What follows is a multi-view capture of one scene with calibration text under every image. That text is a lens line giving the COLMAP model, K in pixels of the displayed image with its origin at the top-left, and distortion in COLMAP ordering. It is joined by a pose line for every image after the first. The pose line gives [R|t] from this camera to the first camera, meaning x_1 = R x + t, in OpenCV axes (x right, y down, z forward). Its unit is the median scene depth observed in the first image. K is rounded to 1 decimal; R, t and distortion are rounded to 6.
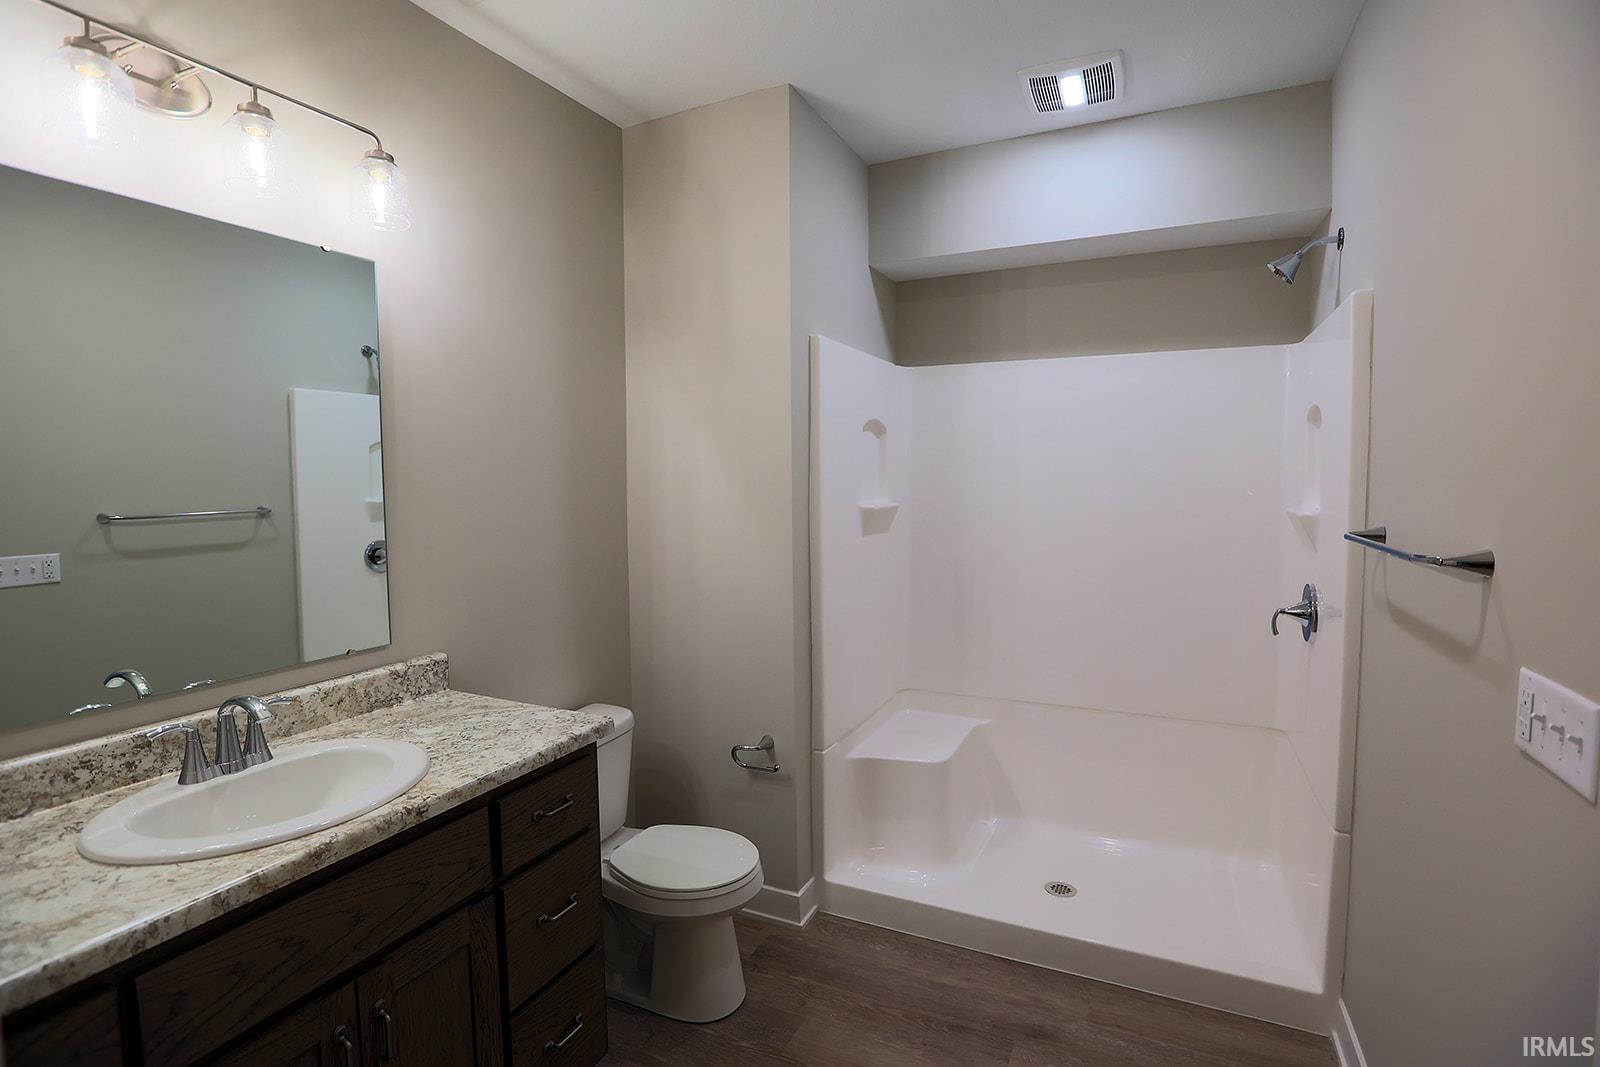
lens RADIAL K [[769.6, 0, 802.1], [0, 769.6, 531.8], [0, 0, 1]] dist [-0.037308, 0.008455]
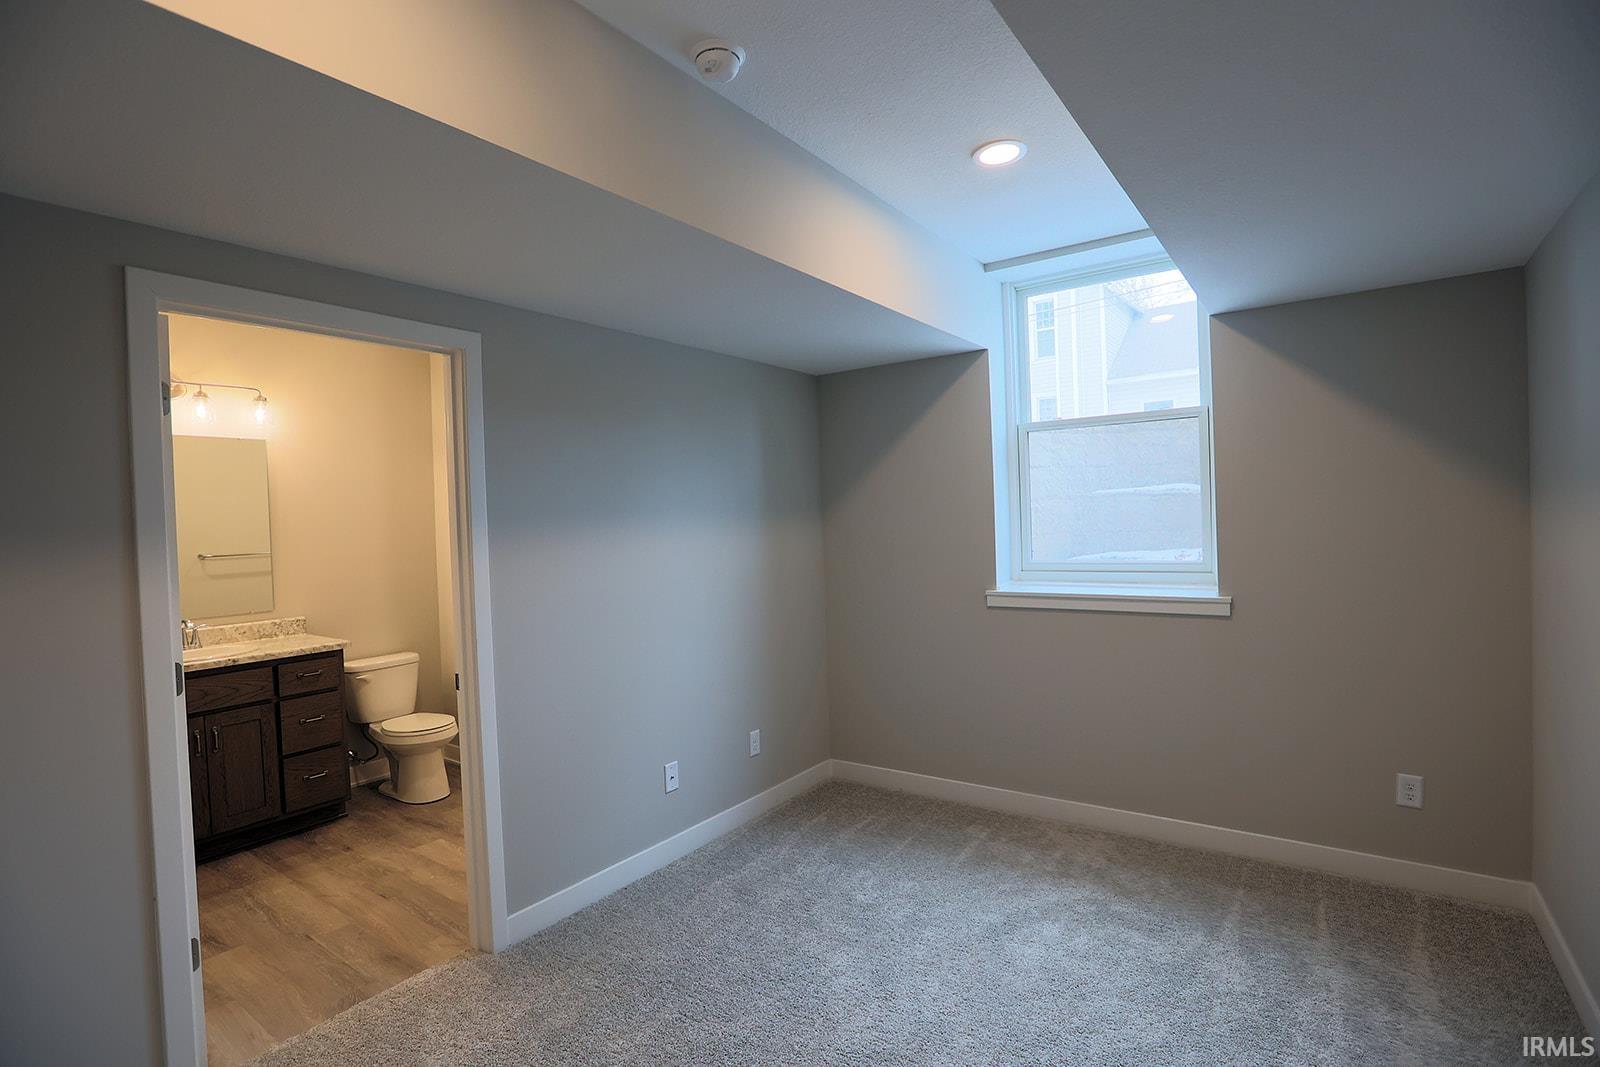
lens RADIAL K [[769.6, 0, 798.5], [0, 769.6, 535.0], [0, 0, 1]] dist [-0.037308, 0.008455]
pose [[0.983836, -0.018885, -0.178072, 1.128633], [0.011180, 0.998961, -0.044171, 0.036362], [0.178721, 0.041466, 0.983026, -0.749089]]
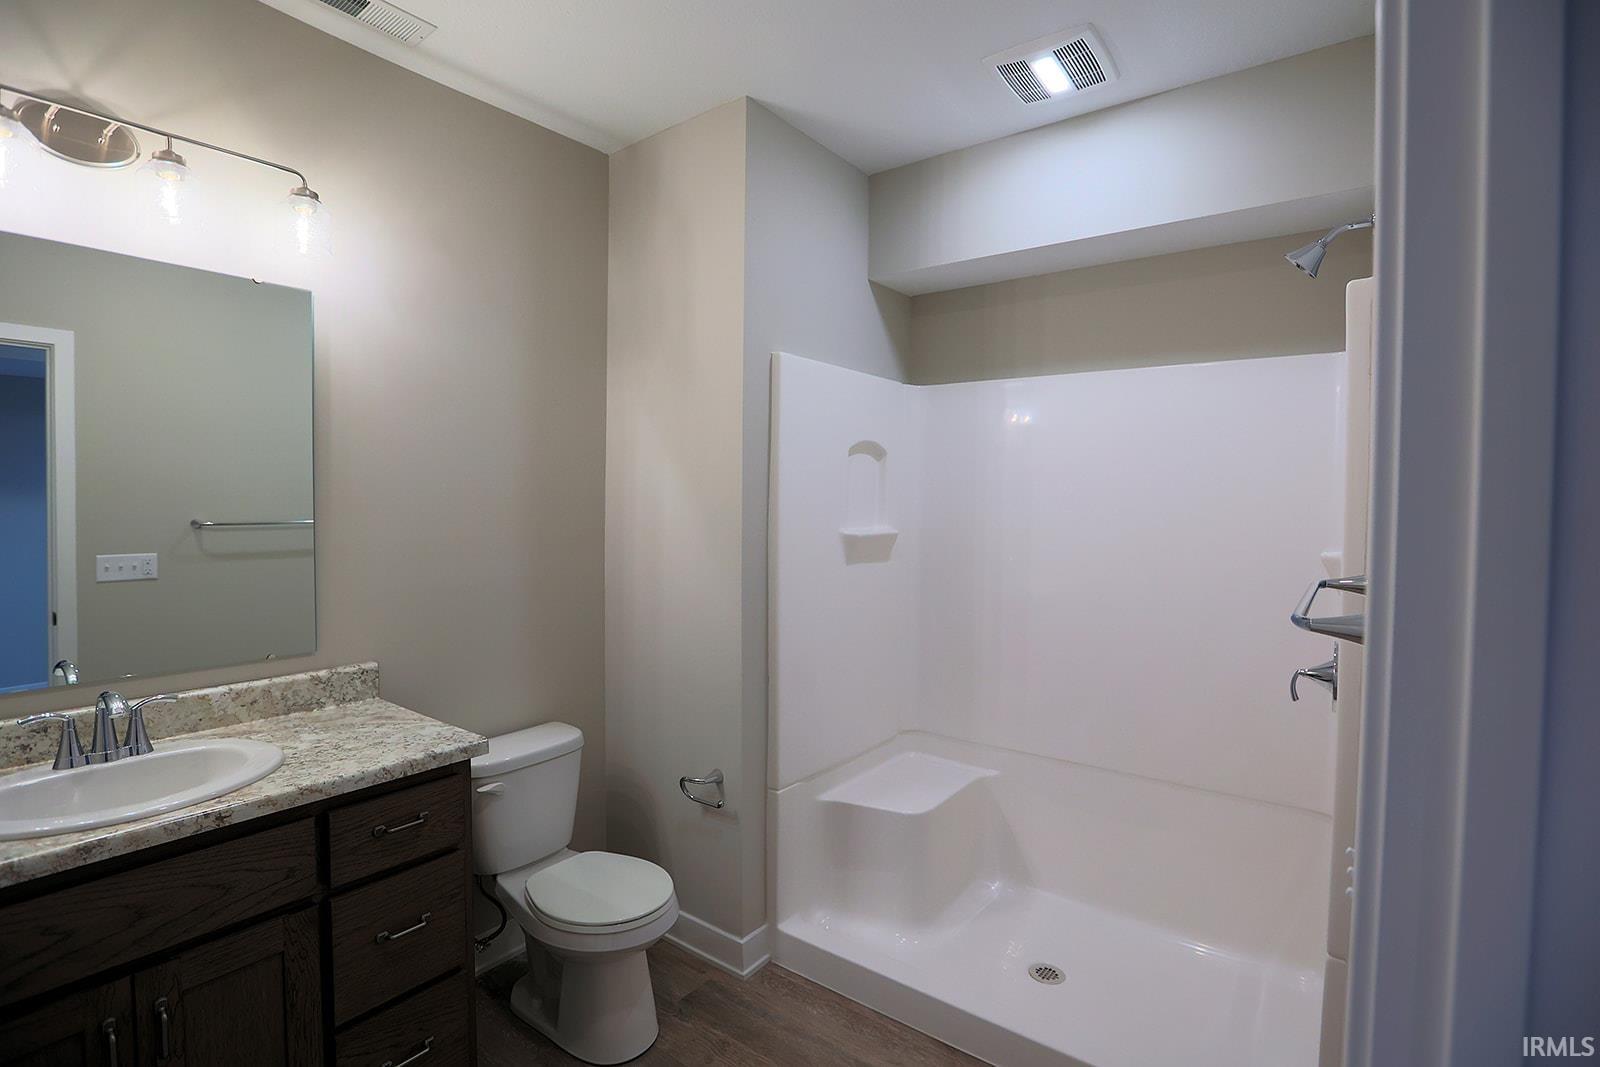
lens RADIAL K [[769.6, 0, 802.4], [0, 769.6, 529.2], [0, 0, 1]] dist [-0.037308, 0.008455]
pose [[0.979652, 0.026250, -0.198977, 0.268434], [-0.032493, 0.999075, -0.028174, -0.010679], [0.198054, 0.034066, 0.979599, 0.082533]]
